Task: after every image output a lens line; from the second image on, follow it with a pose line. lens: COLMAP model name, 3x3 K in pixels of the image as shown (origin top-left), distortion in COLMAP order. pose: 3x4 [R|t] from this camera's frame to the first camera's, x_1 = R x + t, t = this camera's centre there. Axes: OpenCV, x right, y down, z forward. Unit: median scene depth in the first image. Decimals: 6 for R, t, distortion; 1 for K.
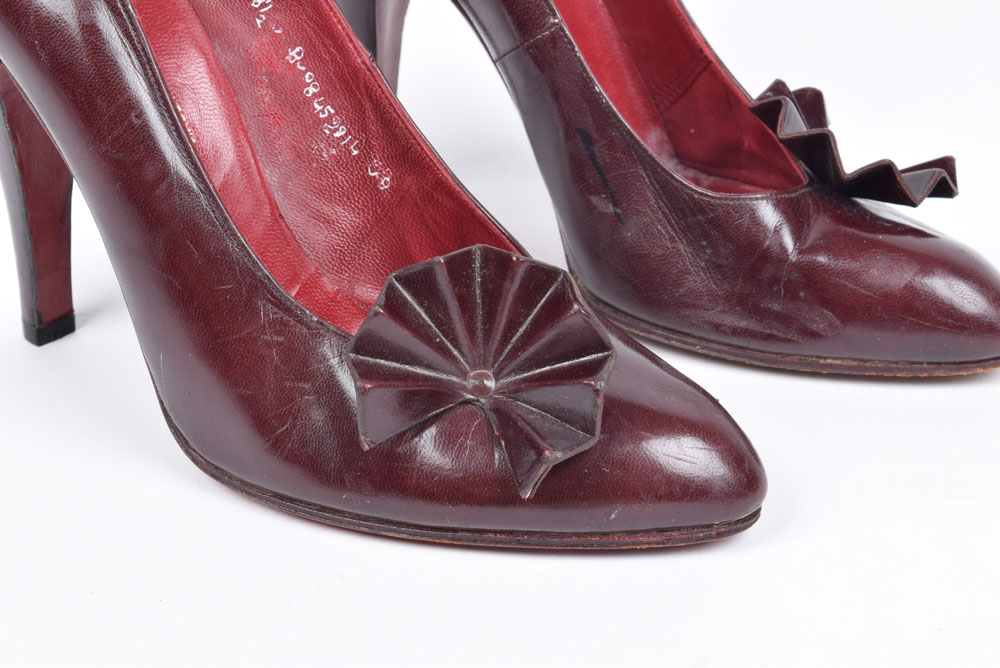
lens RADIAL K [[3004.4, 0, 499.5], [0, 3004.4, 334.7], [0, 0, 1]] dist [-0.727139, 0.000000]
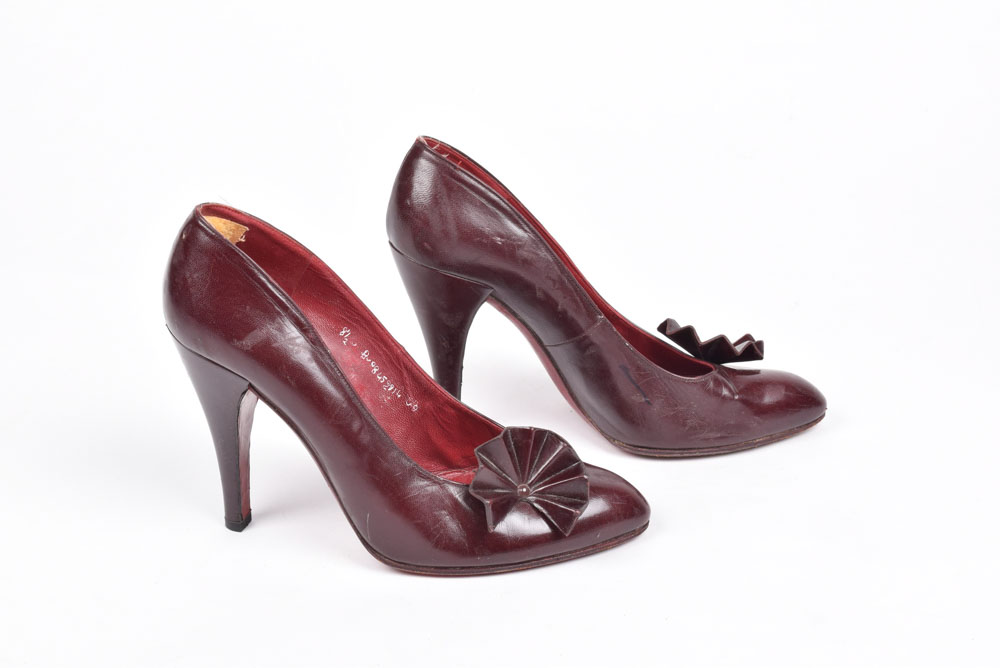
lens RADIAL K [[1996.5, 0, 500.0], [0, 1996.5, 334.0], [0, 0, 1]] dist [-0.083419, 0.000000]
pose [[0.901958, -0.203877, 0.380664, -0.497075], [0.214640, 0.976586, 0.014467, -0.107734], [-0.374700, 0.068657, 0.924600, -0.281933]]
